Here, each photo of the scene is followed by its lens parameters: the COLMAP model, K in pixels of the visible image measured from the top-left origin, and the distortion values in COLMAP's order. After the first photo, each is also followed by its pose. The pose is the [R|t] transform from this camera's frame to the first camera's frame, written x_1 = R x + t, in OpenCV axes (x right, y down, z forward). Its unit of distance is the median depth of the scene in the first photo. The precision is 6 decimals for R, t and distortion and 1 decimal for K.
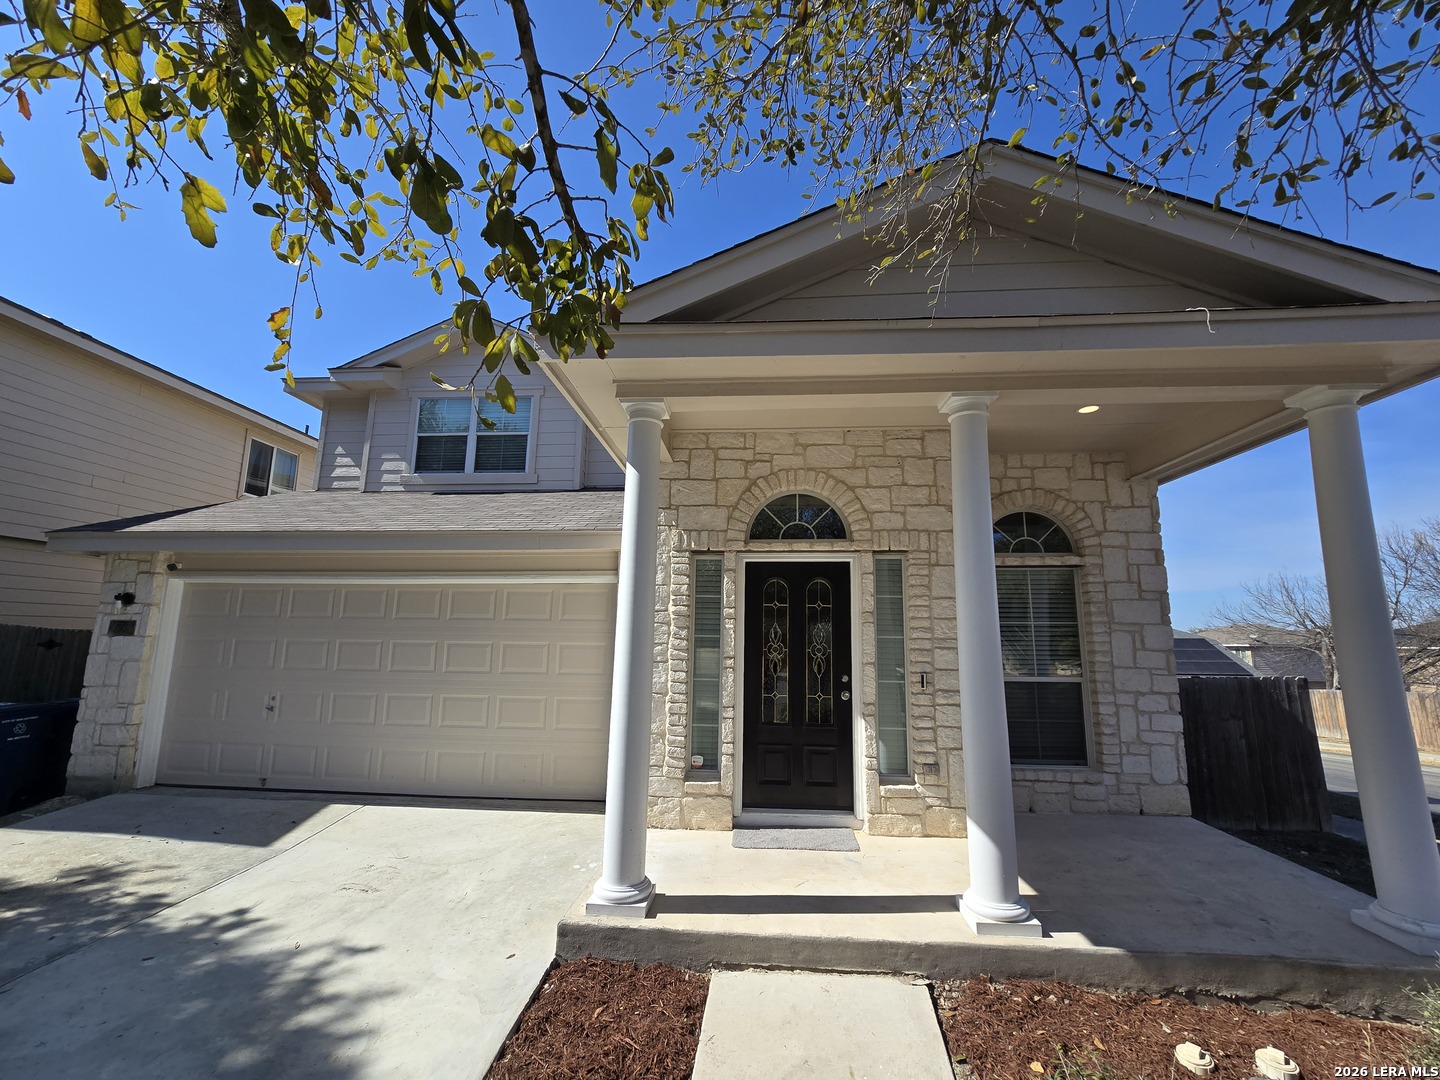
lens RADIAL K [[588.7, 0, 723.5], [0, 588.7, 540.7], [0, 0, 1]] dist [-0.011563, 0.004355]
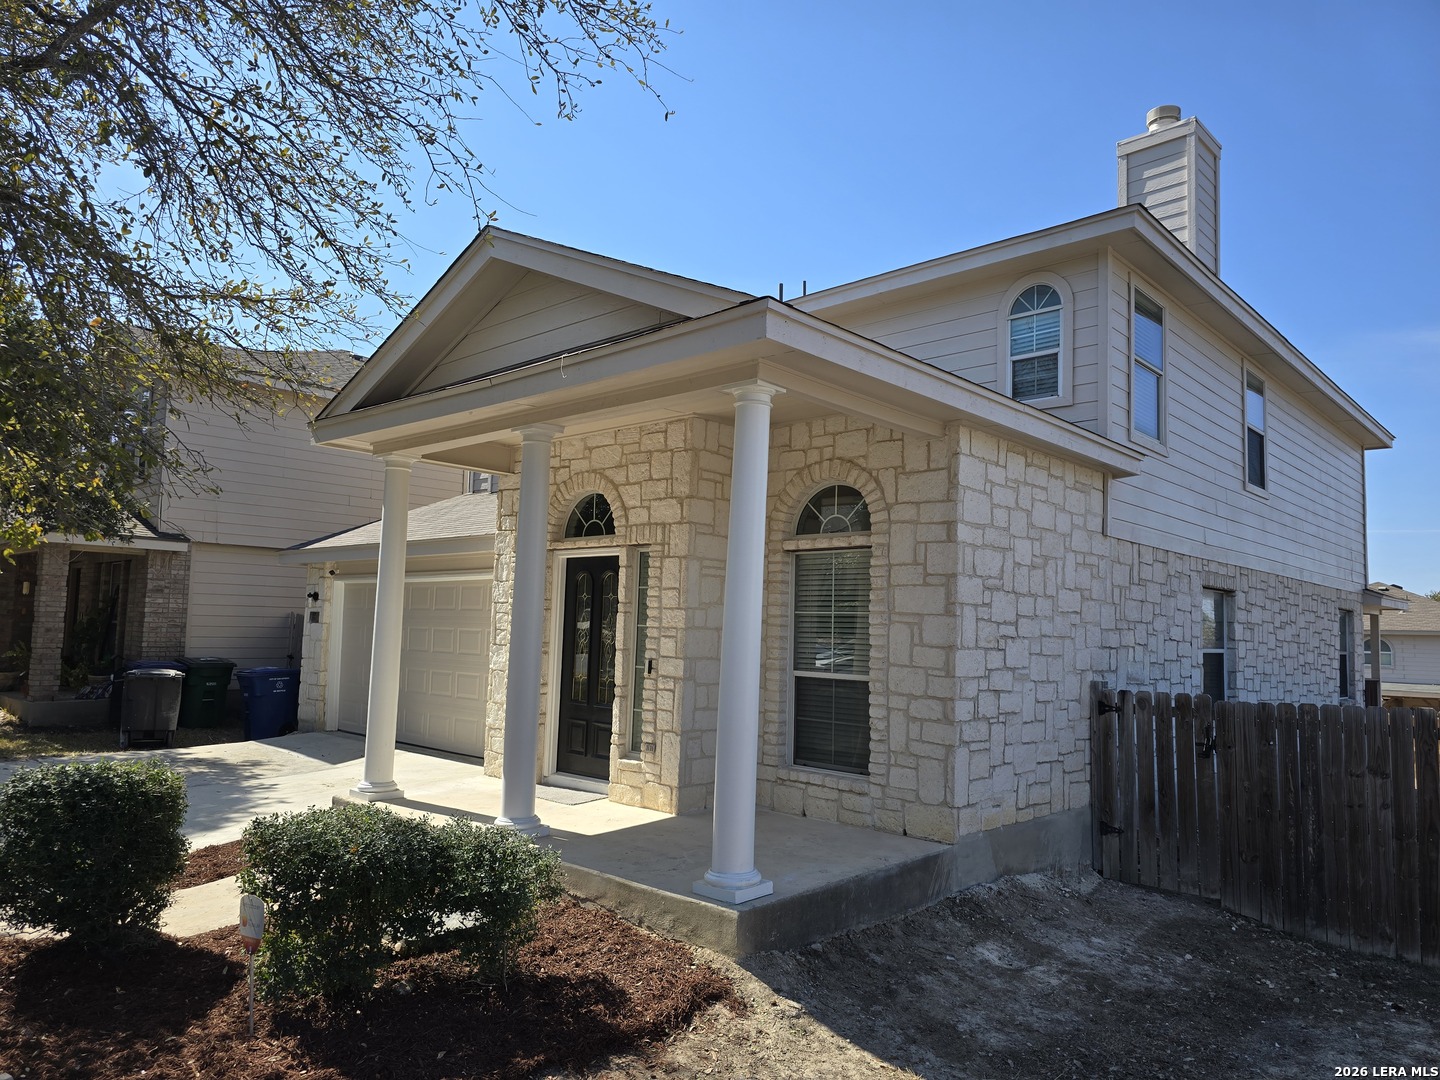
lens RADIAL K [[963.7, 0, 717.9], [0, 963.7, 547.9], [0, 0, 1]] dist [0.080262, -0.084749]
pose [[0.782109, -0.041668, -0.621747, 1.412133], [0.085594, 0.995488, 0.040957, -0.034048], [0.617235, -0.085251, 0.782147, -0.251071]]
